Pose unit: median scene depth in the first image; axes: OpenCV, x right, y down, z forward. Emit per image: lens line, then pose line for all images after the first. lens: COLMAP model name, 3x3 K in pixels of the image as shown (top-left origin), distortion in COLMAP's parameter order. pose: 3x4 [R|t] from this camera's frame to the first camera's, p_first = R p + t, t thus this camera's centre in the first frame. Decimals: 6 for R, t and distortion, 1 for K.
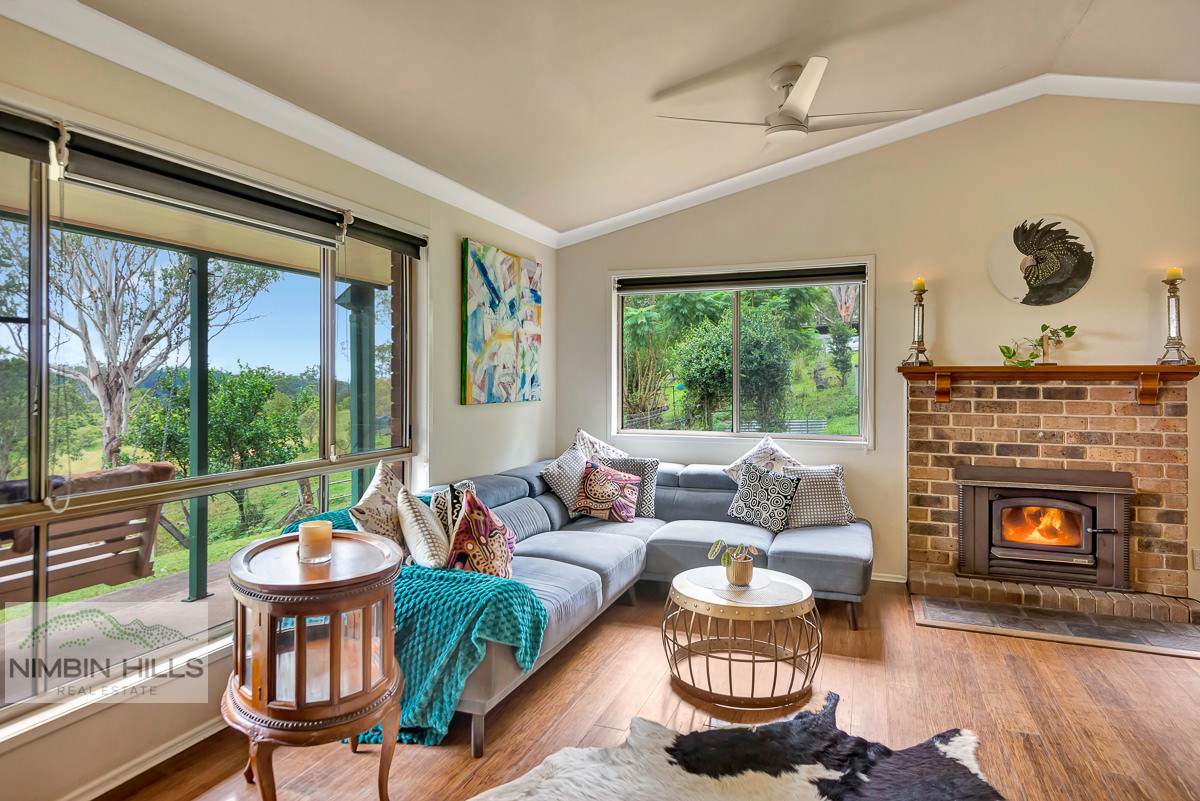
lens RADIAL K [[683.9, 0, 598.6], [0, 683.9, 394.3], [0, 0, 1]] dist [-0.027105, -0.002027]
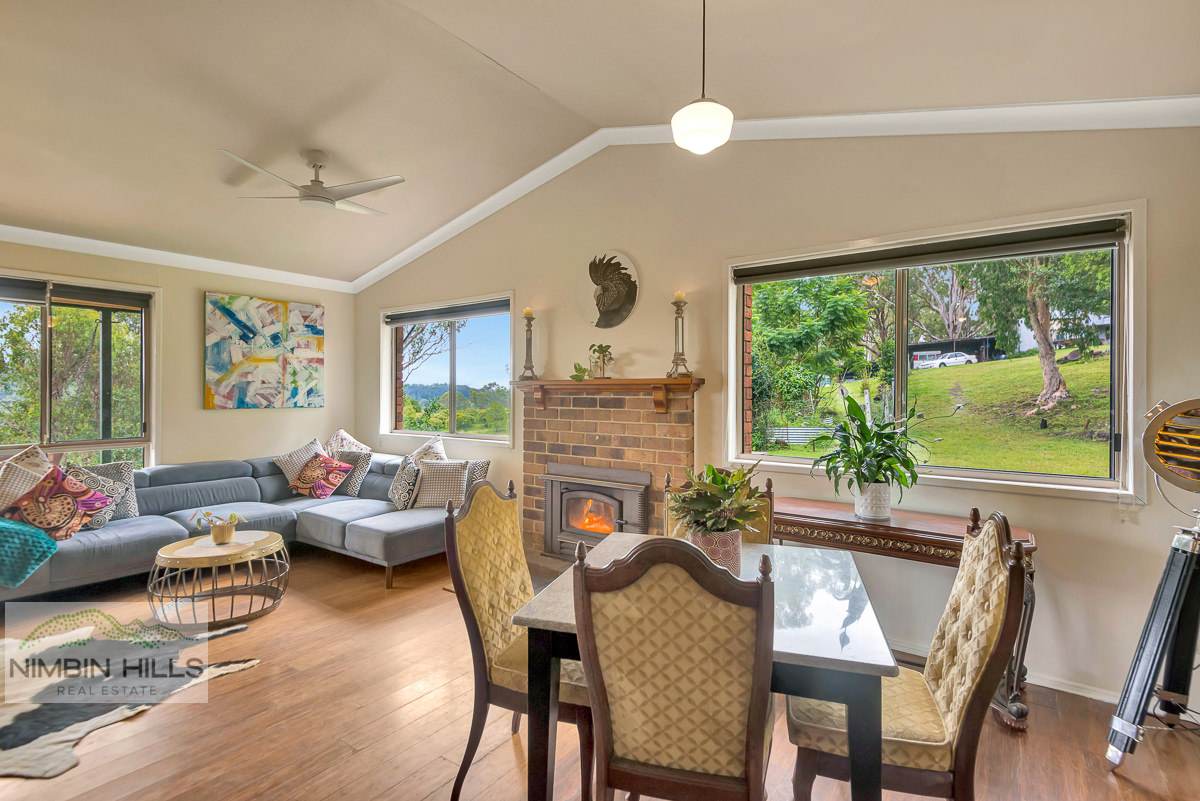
lens RADIAL K [[558.9, 0, 601.2], [0, 558.9, 401.2], [0, 0, 1]] dist [-0.004267, -0.002104]
pose [[0.977309, 0.003098, -0.211796, 0.846811], [-0.004224, 0.999979, -0.004865, 0.000438], [0.211777, 0.005649, 0.977302, 0.051635]]
